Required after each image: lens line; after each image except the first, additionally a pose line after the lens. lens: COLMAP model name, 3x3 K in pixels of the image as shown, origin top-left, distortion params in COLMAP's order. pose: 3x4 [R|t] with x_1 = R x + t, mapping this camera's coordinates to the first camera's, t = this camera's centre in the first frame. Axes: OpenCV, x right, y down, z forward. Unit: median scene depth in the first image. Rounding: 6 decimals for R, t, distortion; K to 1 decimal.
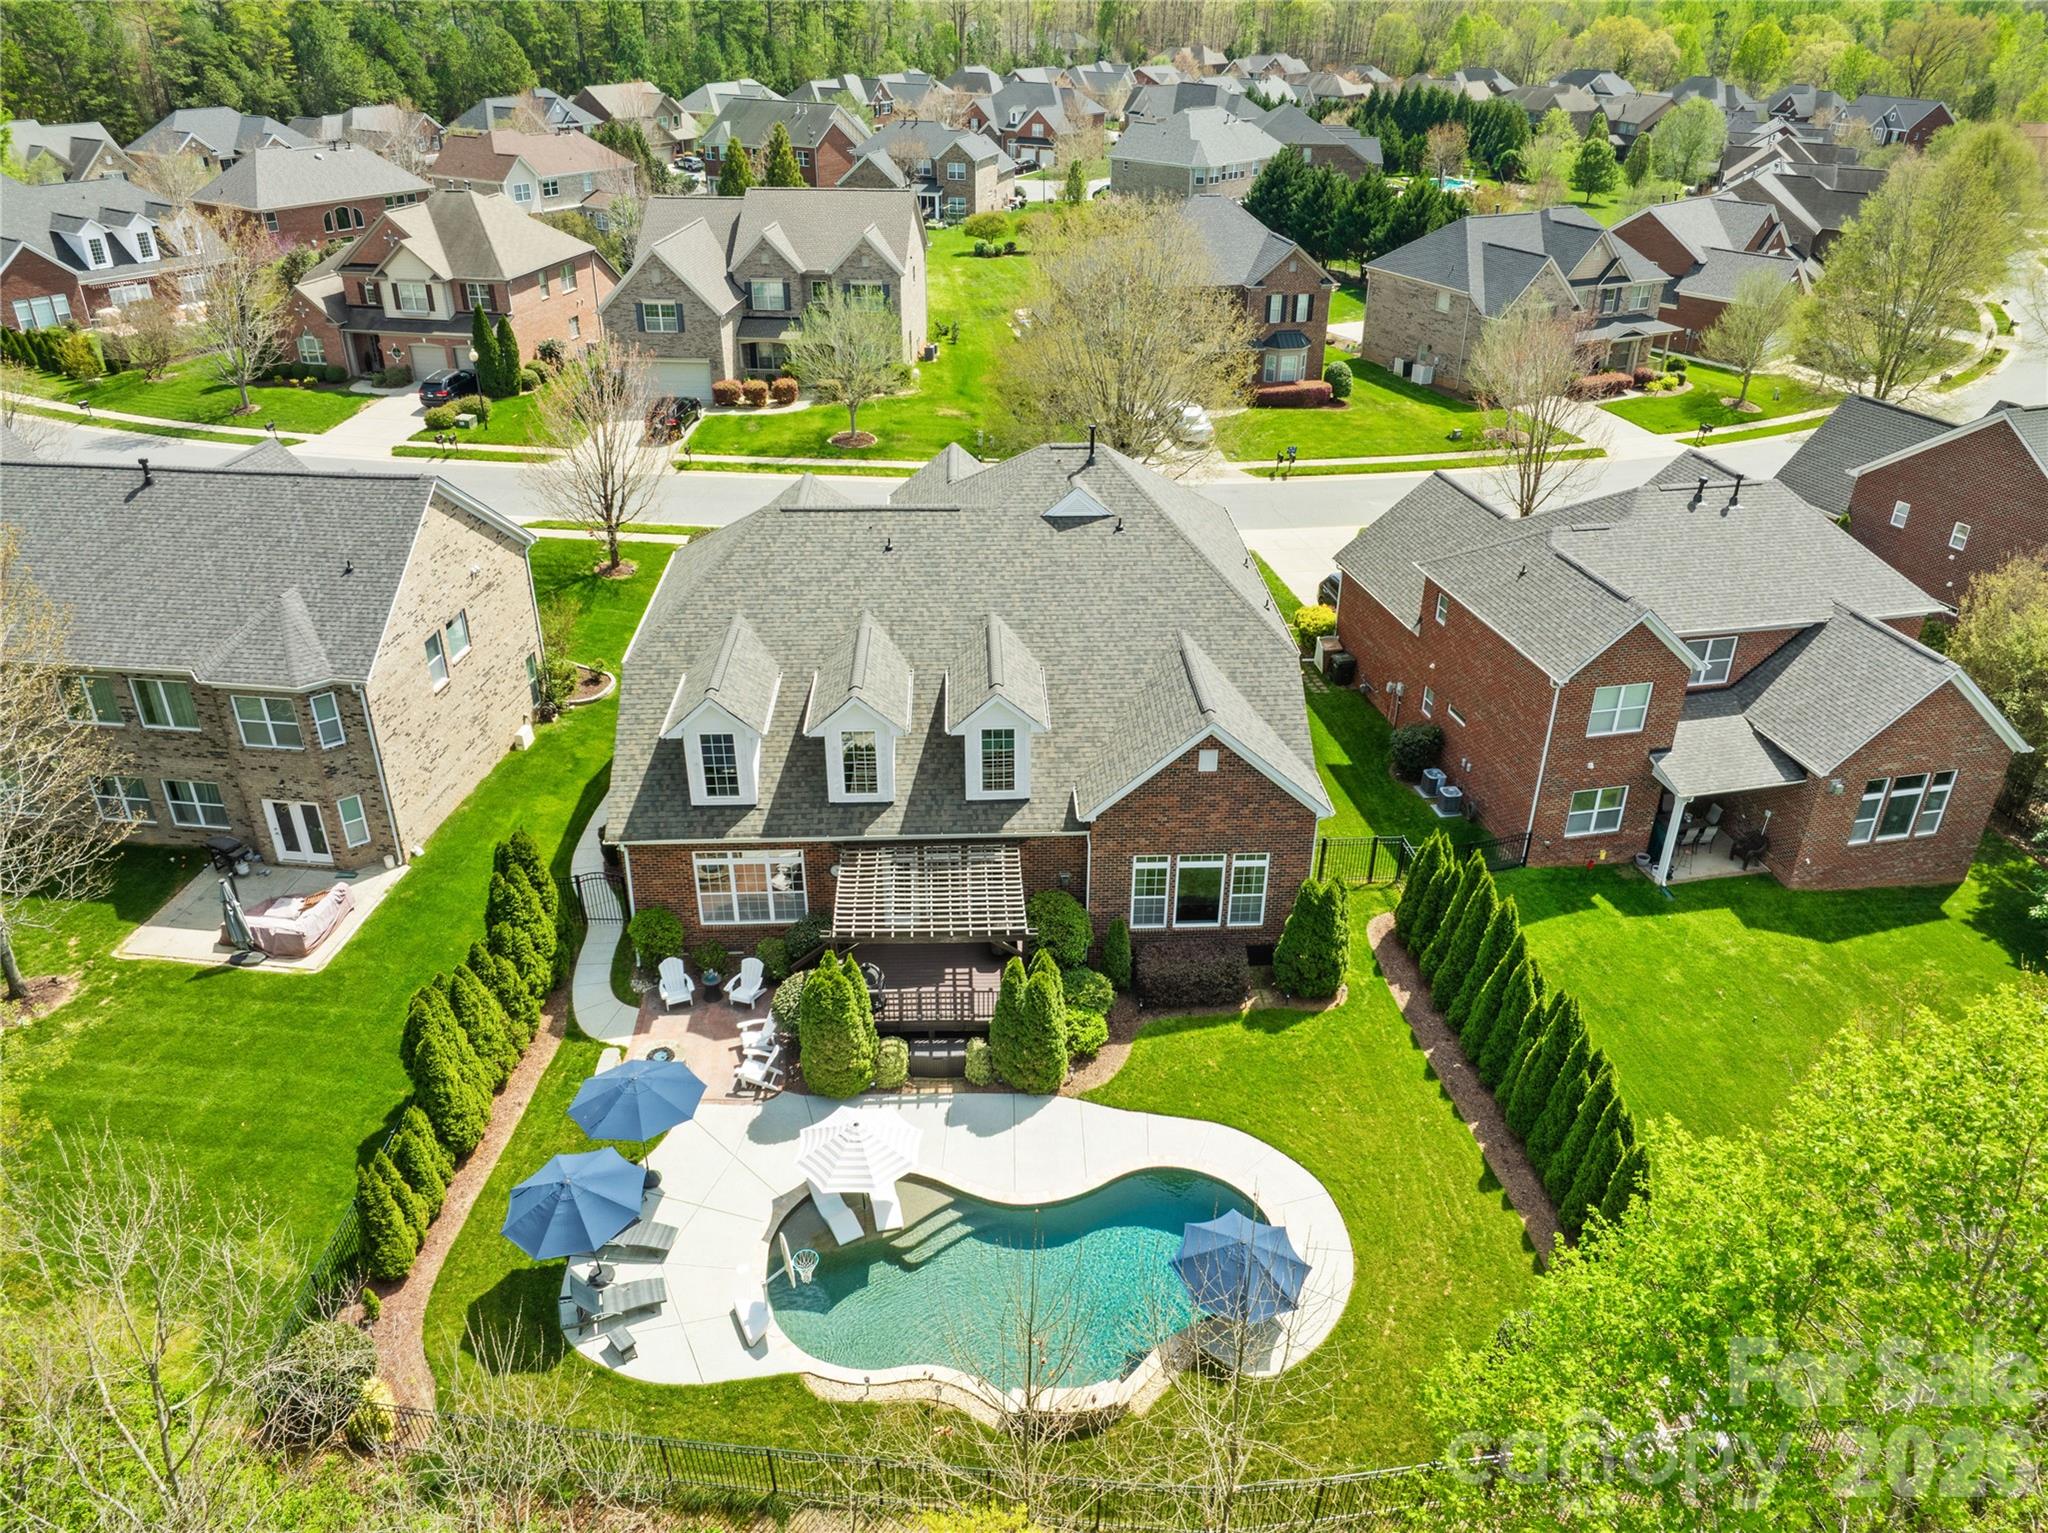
lens RADIAL K [[1420.3, 0, 1029.9], [0, 1420.3, 767.1], [0, 0, 1]] dist [-0.026020, -0.011640]
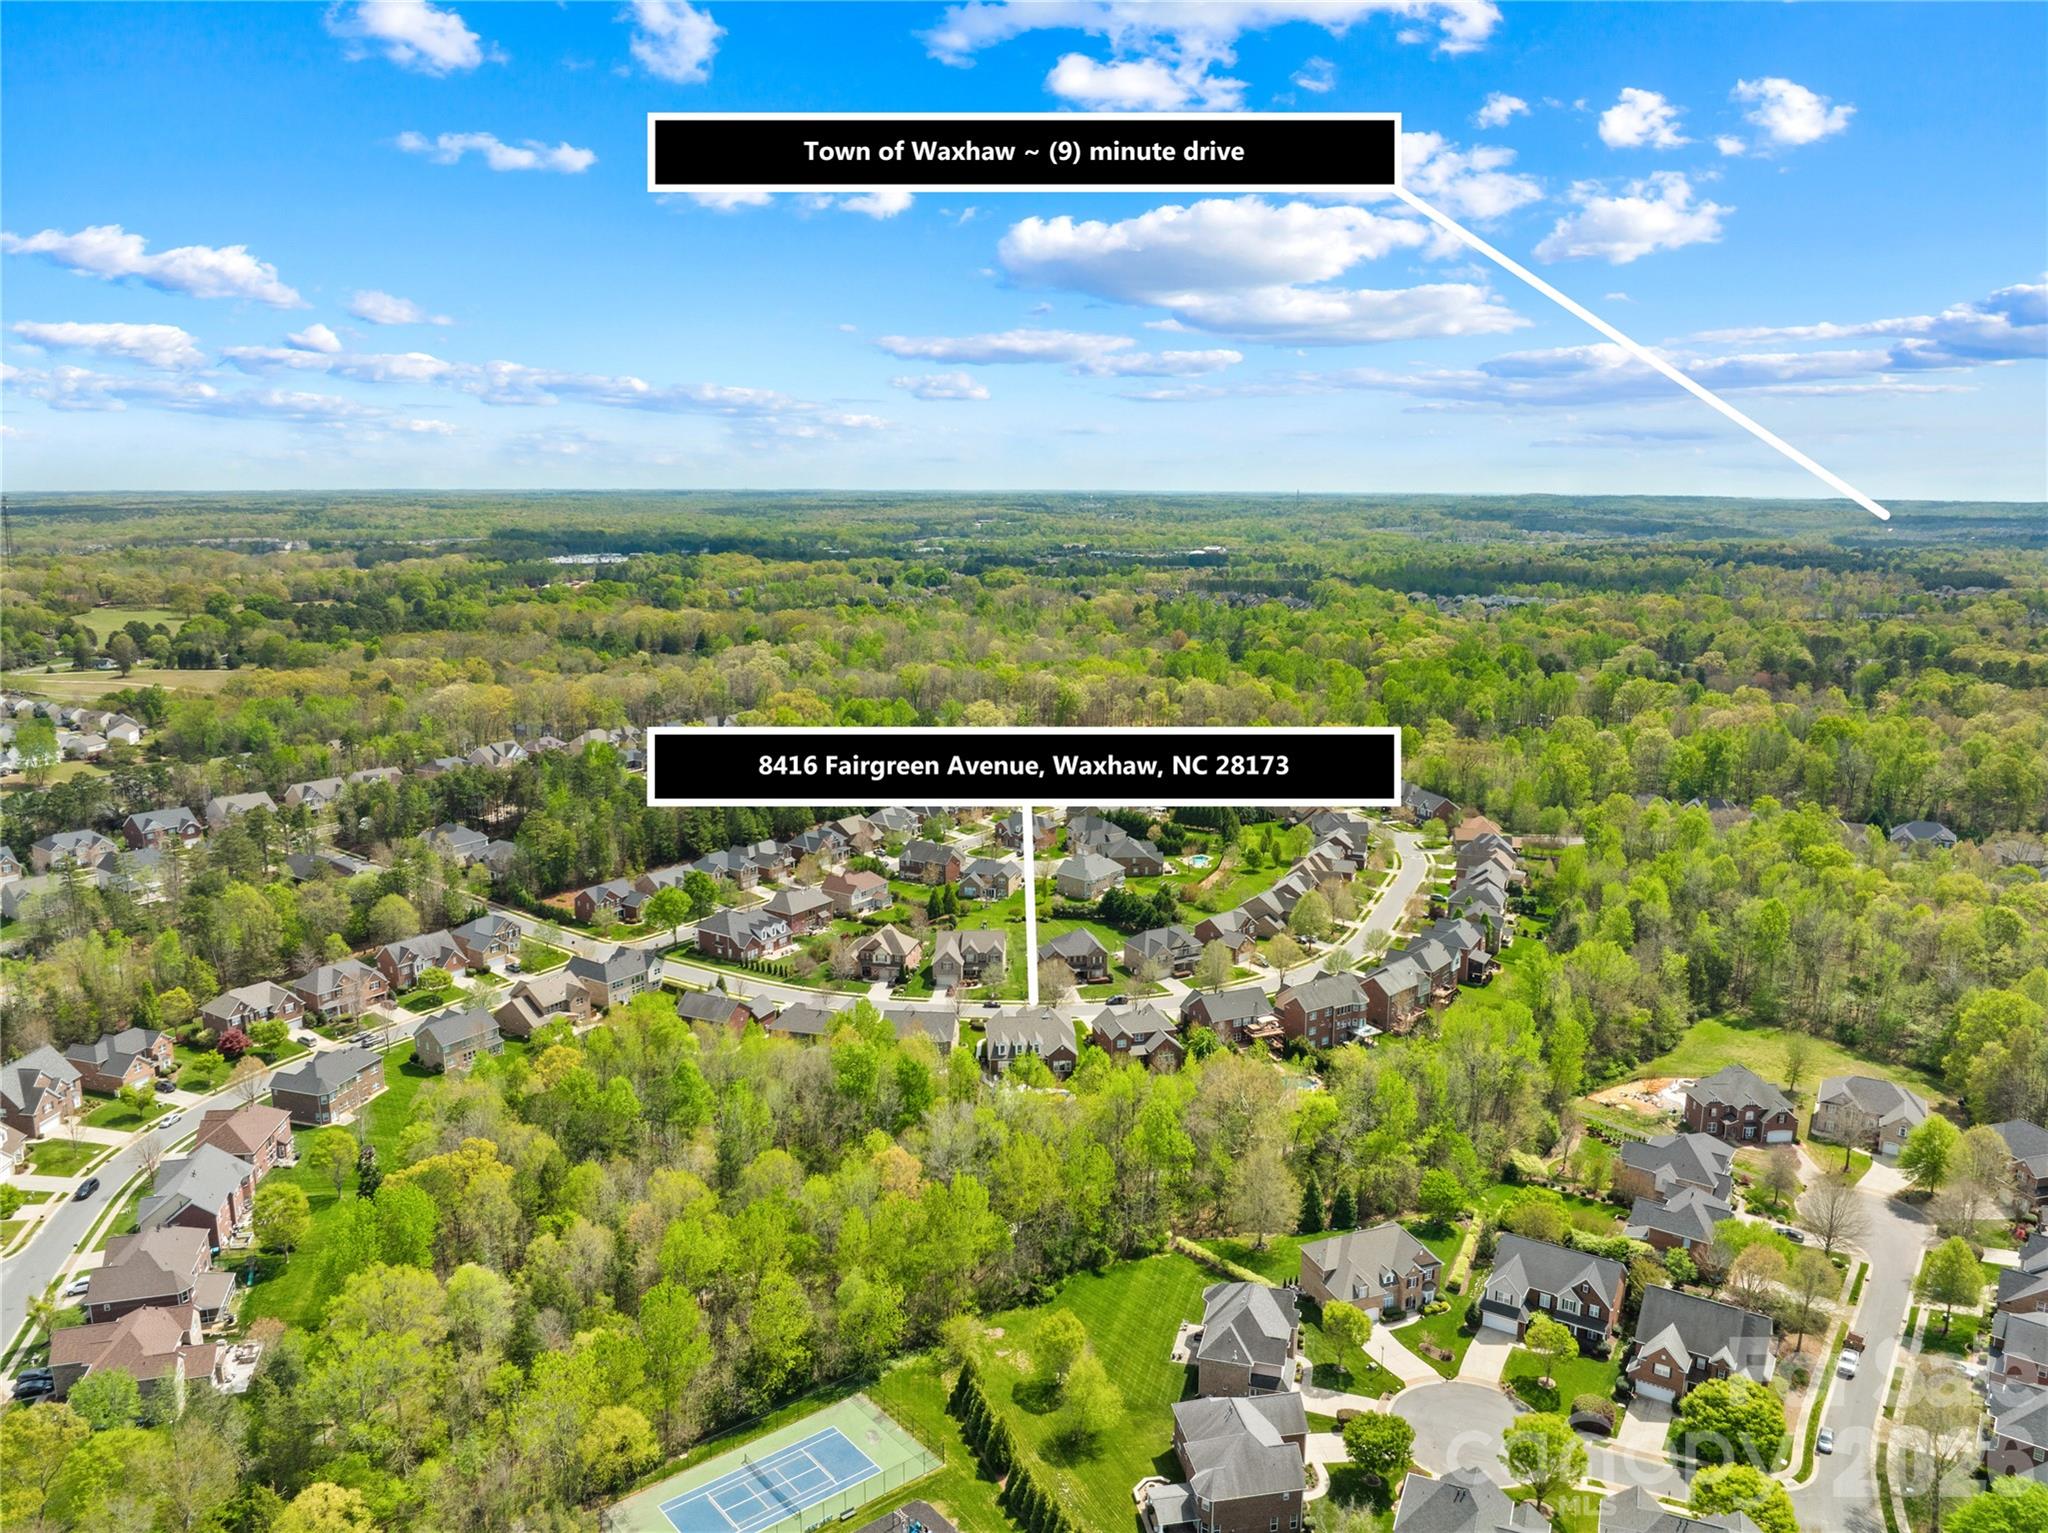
lens RADIAL K [[1420.3, 0, 1030.2], [0, 1420.3, 765.4], [0, 0, 1]] dist [-0.026020, -0.011640]
pose [[0.999788, -0.002626, 0.020438, -0.092754], [0.008953, 0.948698, -0.316058, 0.430978], [-0.018560, 0.316173, 0.948520, -3.030088]]
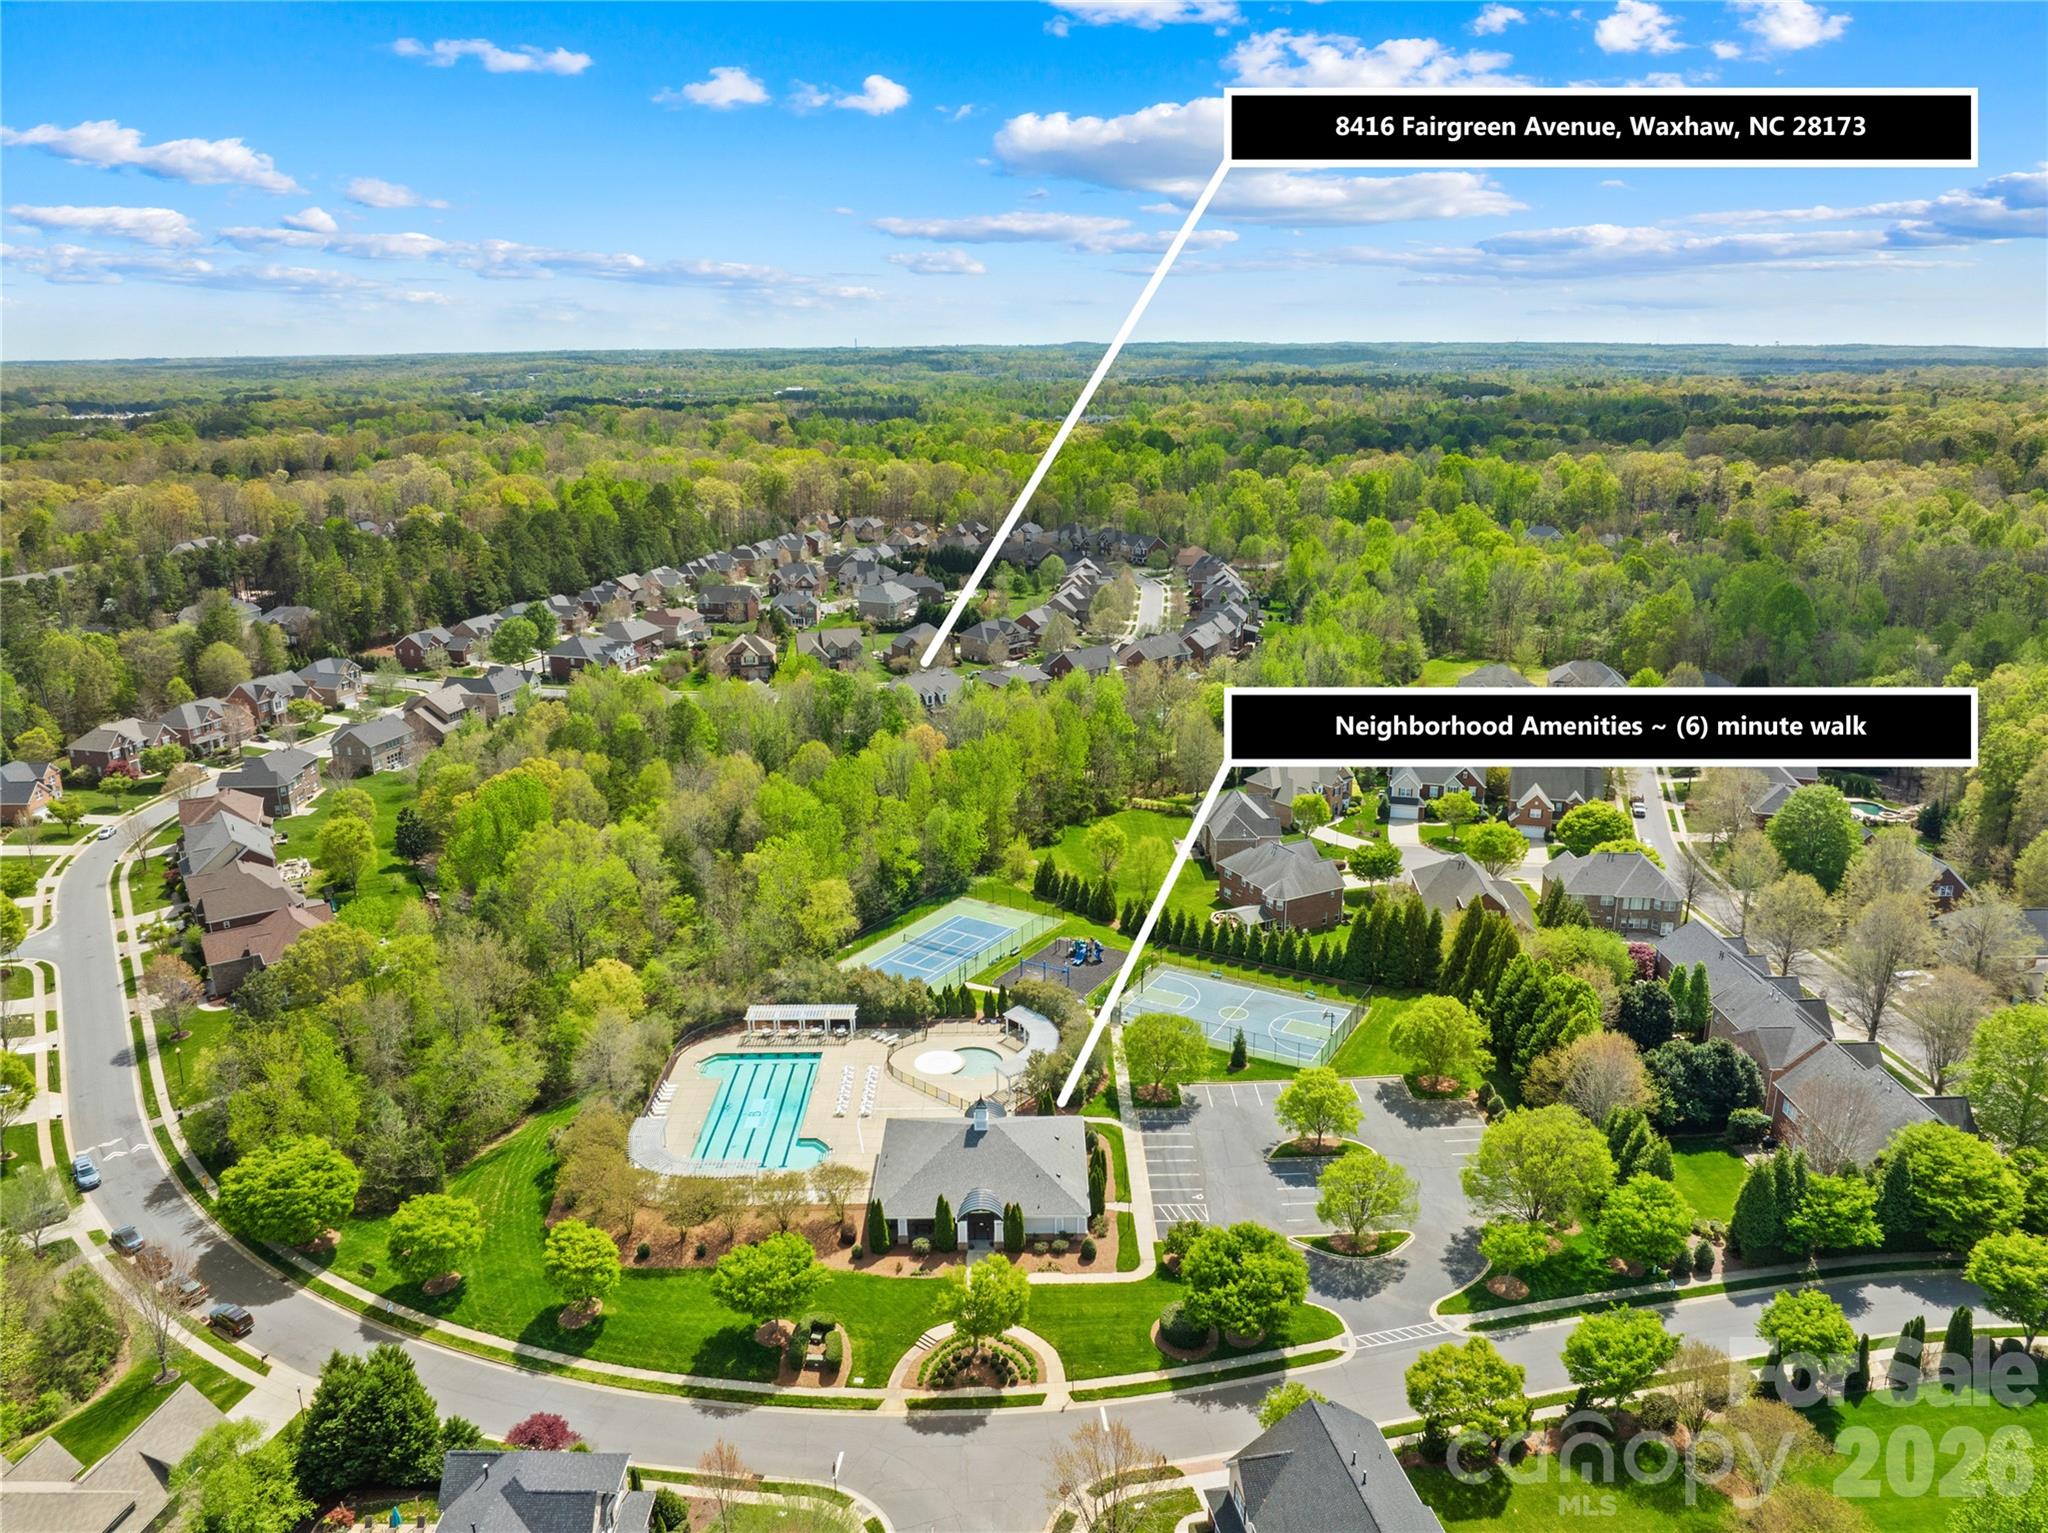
lens RADIAL K [[1420.3, 0, 1028.4], [0, 1420.3, 768.7], [0, 0, 1]] dist [-0.026020, -0.011640]
pose [[0.948157, -0.105399, 0.299817, -0.952441], [0.168434, 0.966666, -0.192838, 0.954545], [-0.269498, 0.233341, 0.934304, -3.158381]]
